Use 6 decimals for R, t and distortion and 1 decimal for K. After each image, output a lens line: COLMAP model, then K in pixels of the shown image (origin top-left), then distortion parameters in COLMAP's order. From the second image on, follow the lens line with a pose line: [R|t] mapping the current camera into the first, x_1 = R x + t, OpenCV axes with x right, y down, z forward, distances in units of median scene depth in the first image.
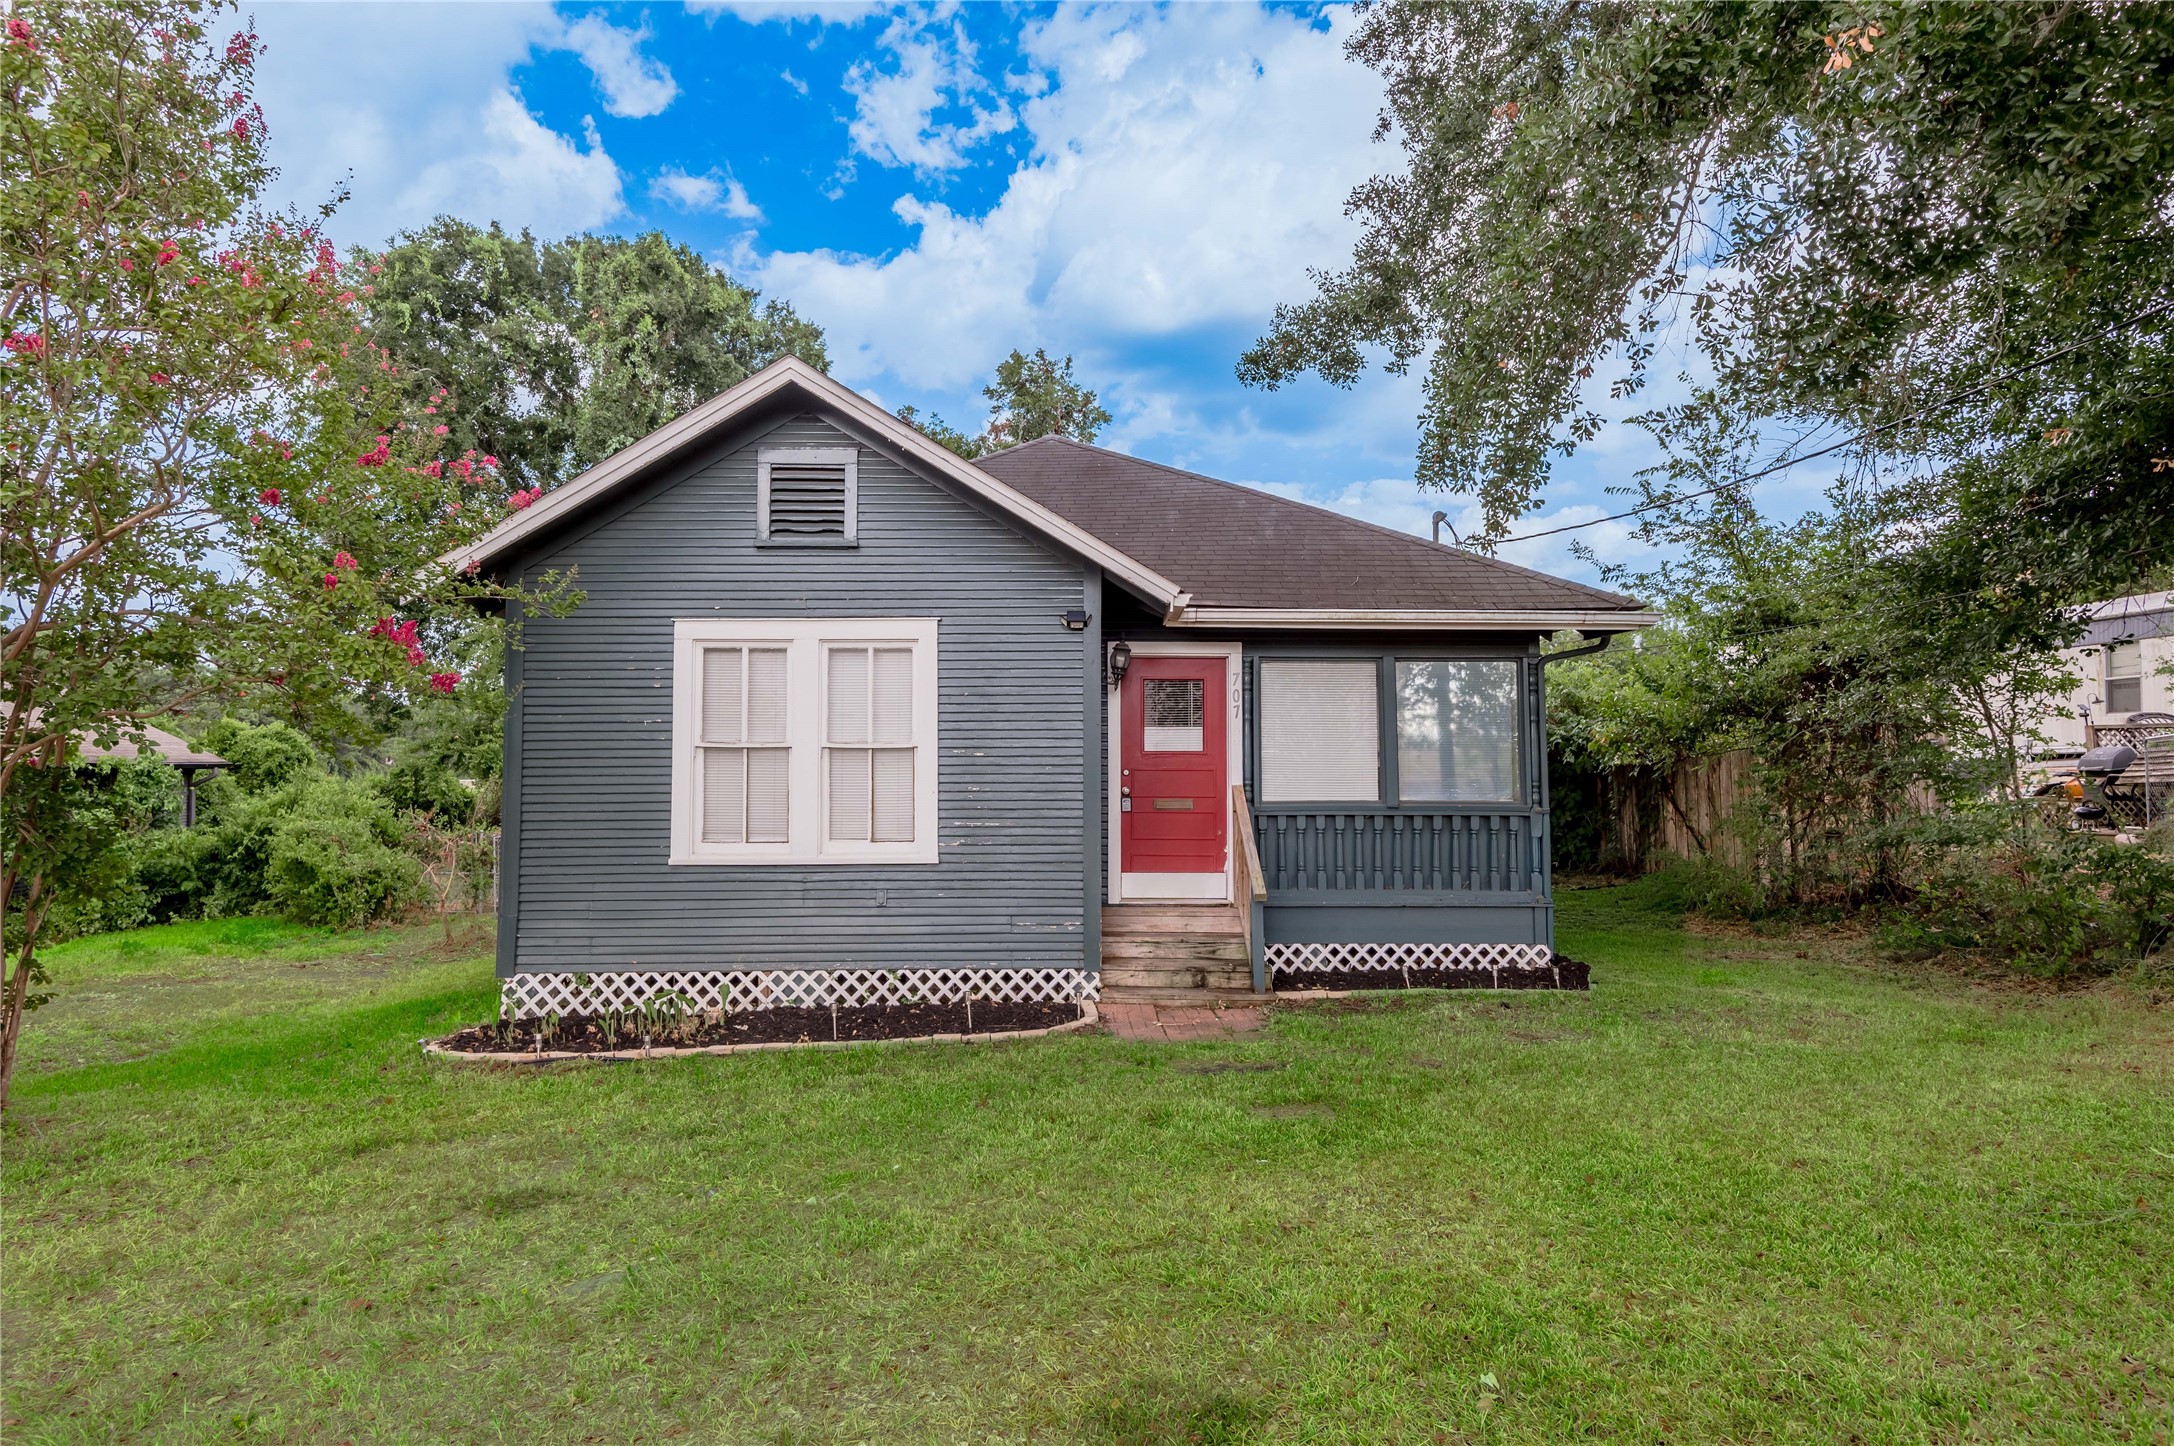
lens RADIAL K [[1186.8, 0, 1087.0], [0, 1186.8, 723.0], [0, 0, 1]] dist [0.014150, 0.000181]
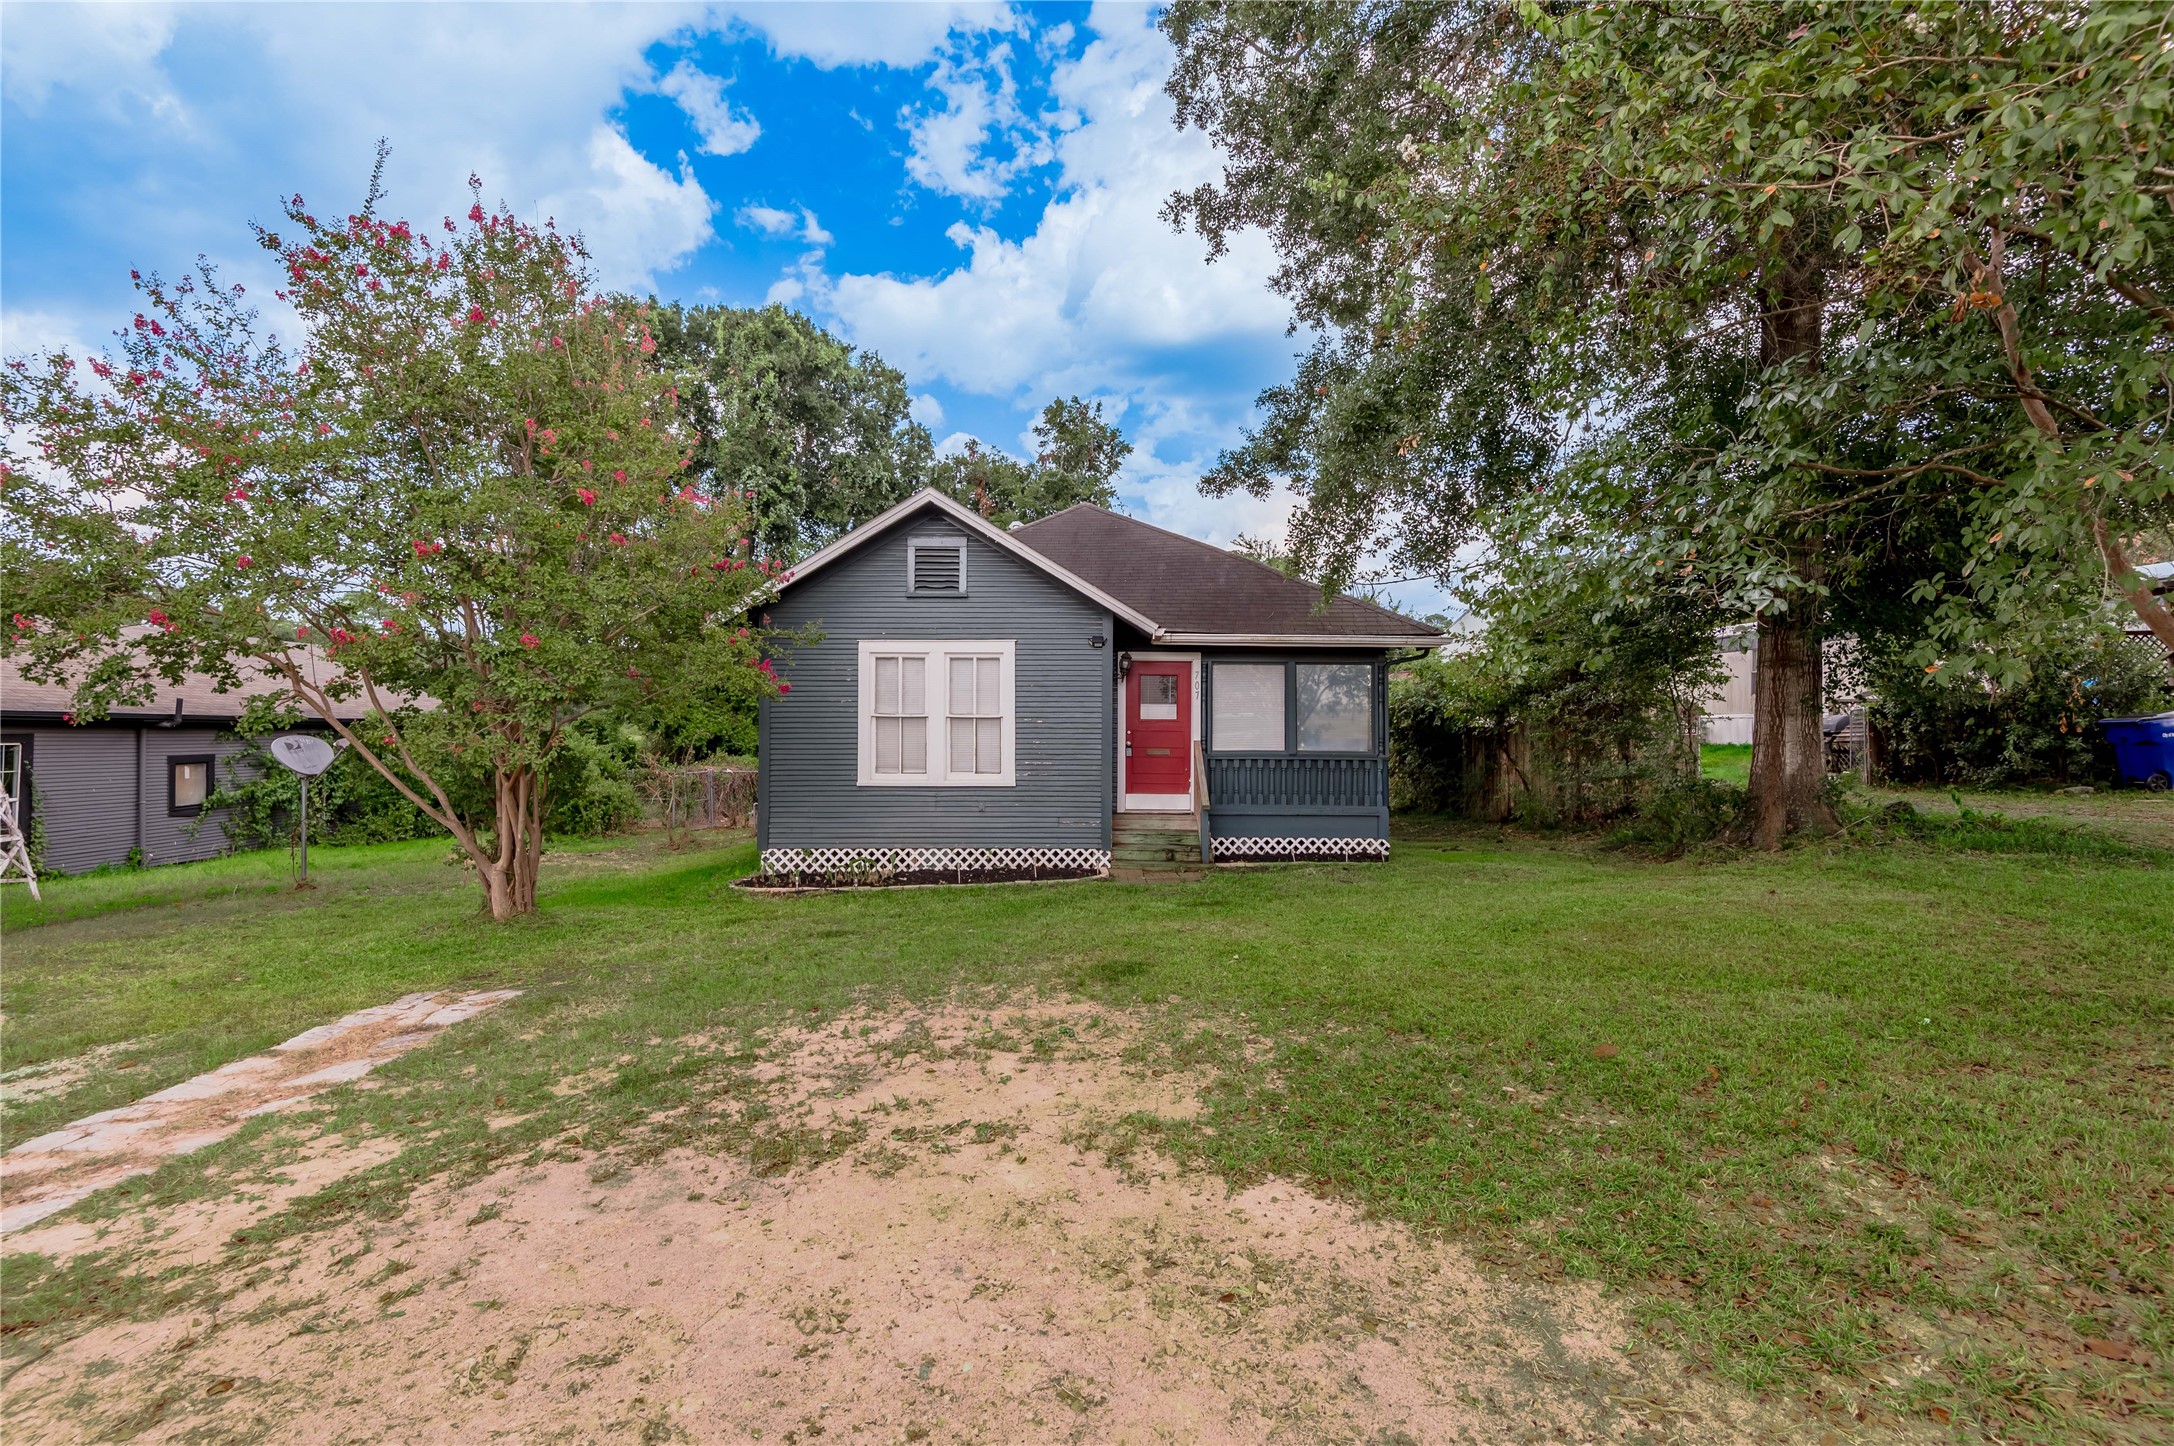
lens RADIAL K [[1036.5, 0, 1119.6], [0, 1036.5, 754.5], [0, 0, 1]] dist [0.003761, 0.000509]
pose [[0.999982, 0.005492, 0.002583, 0.017732], [-0.005658, 0.997568, 0.069464, -0.028038], [-0.002195, -0.069477, 0.997581, -0.438821]]
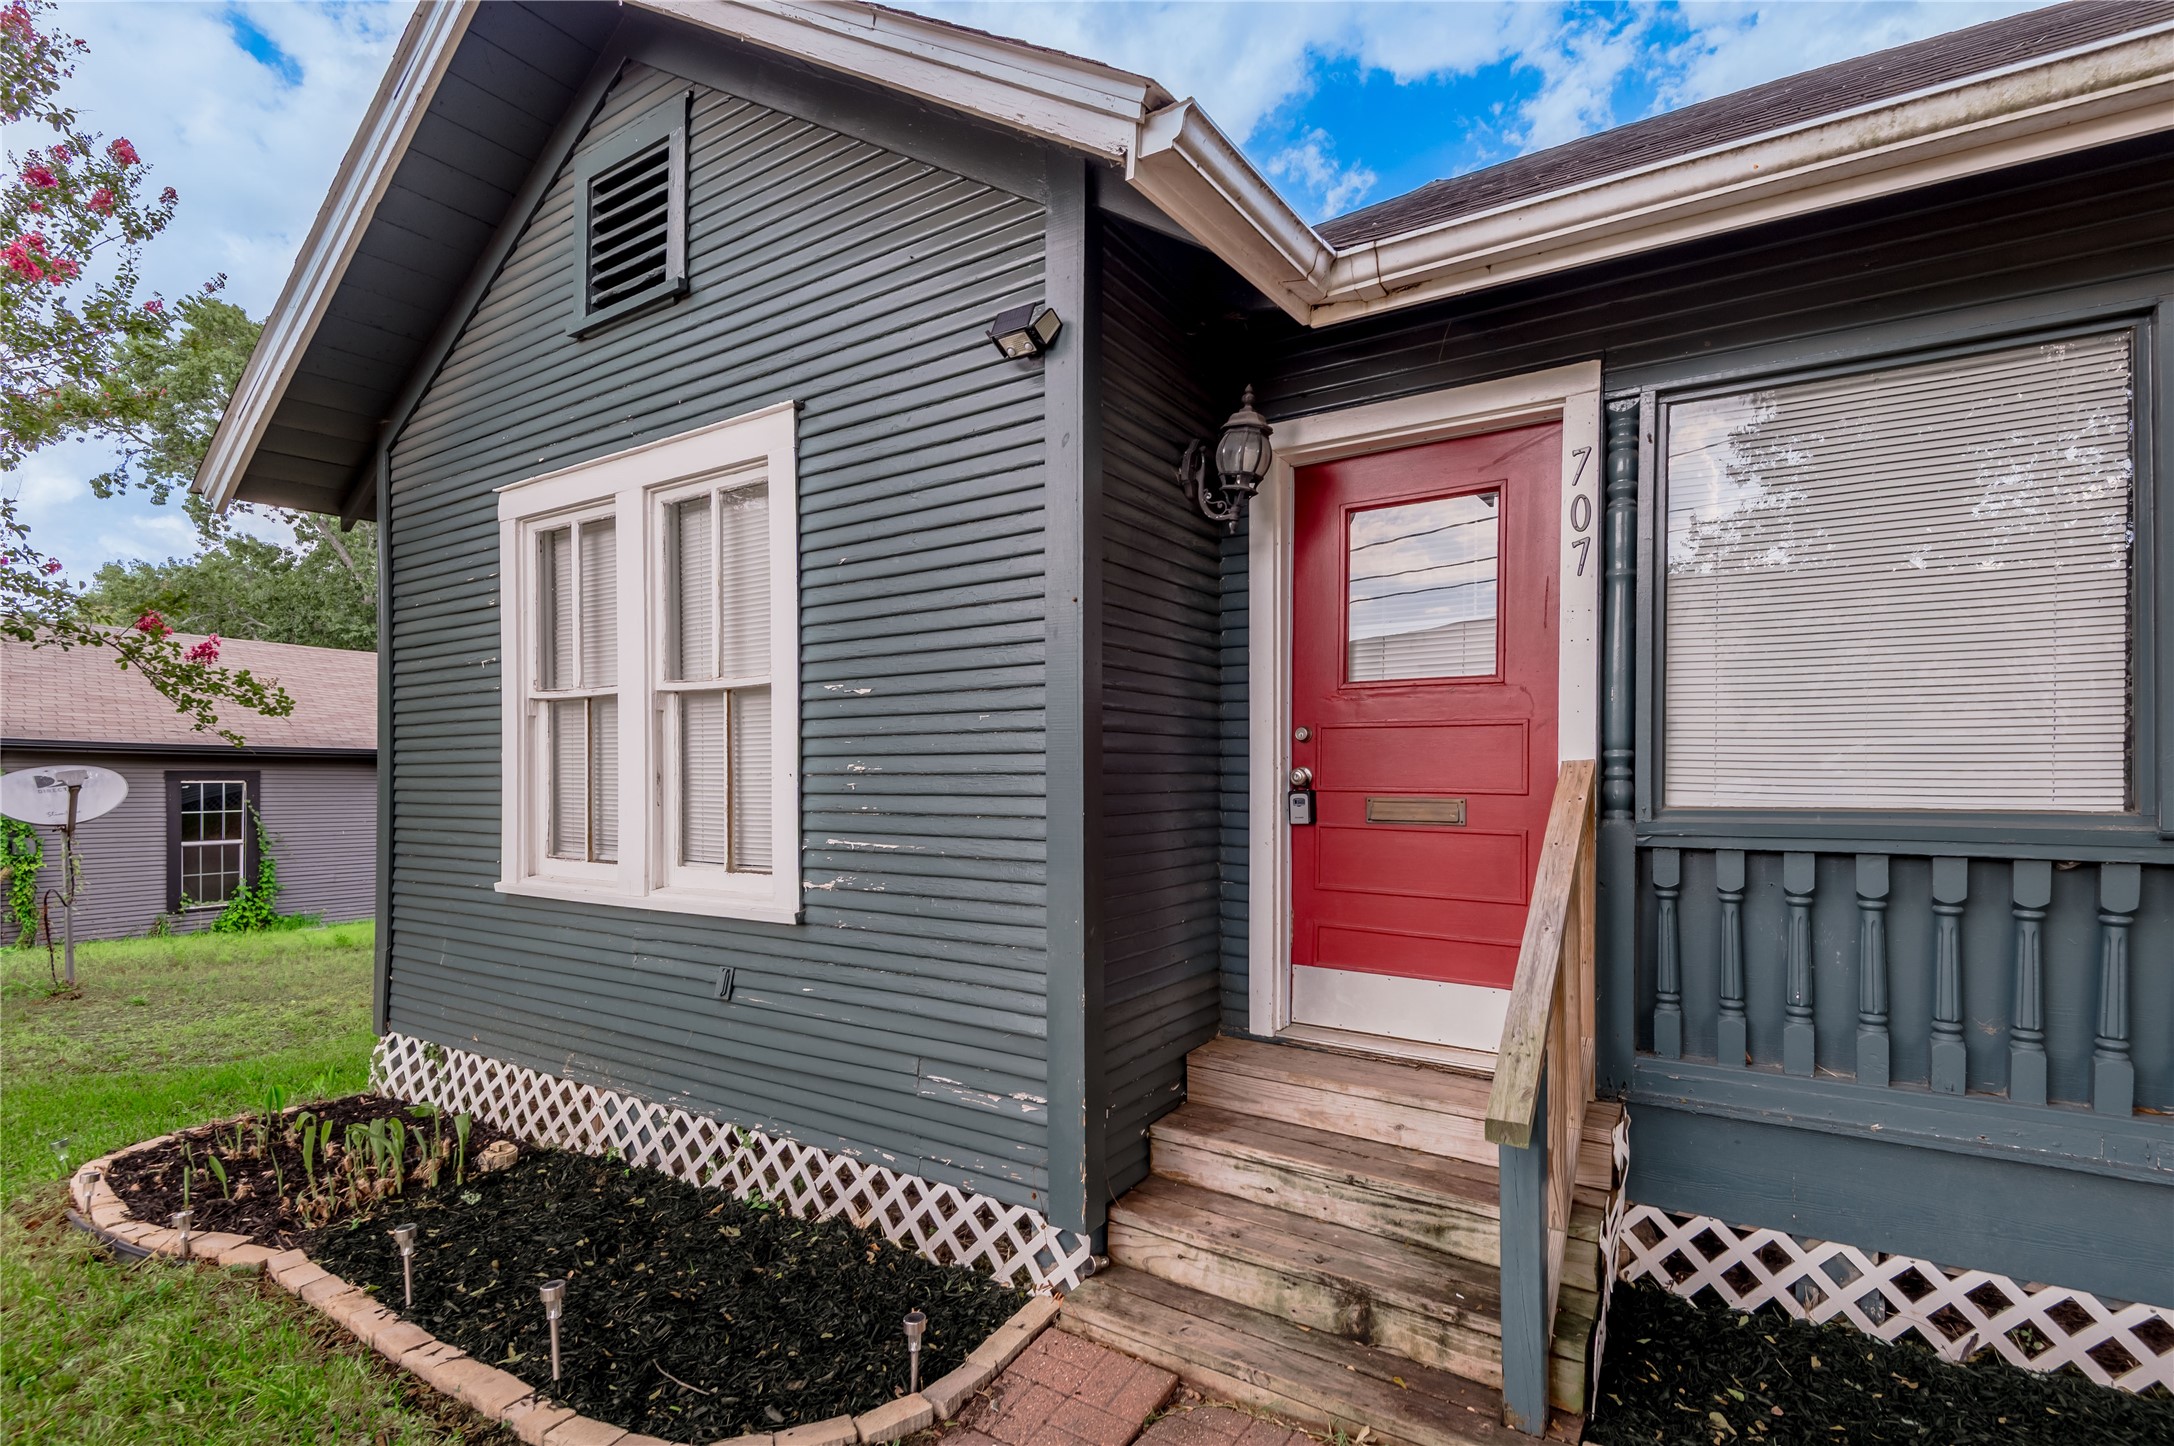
lens RADIAL K [[1042.4, 0, 1087.0], [0, 1042.4, 795.0], [0, 0, 1]] dist [0.001064, -0.005651]
pose [[0.818669, 0.011957, -0.574141, 0.195638], [0.024806, 0.998114, 0.056158, 0.043278], [0.573729, -0.060217, 0.816828, 0.689762]]
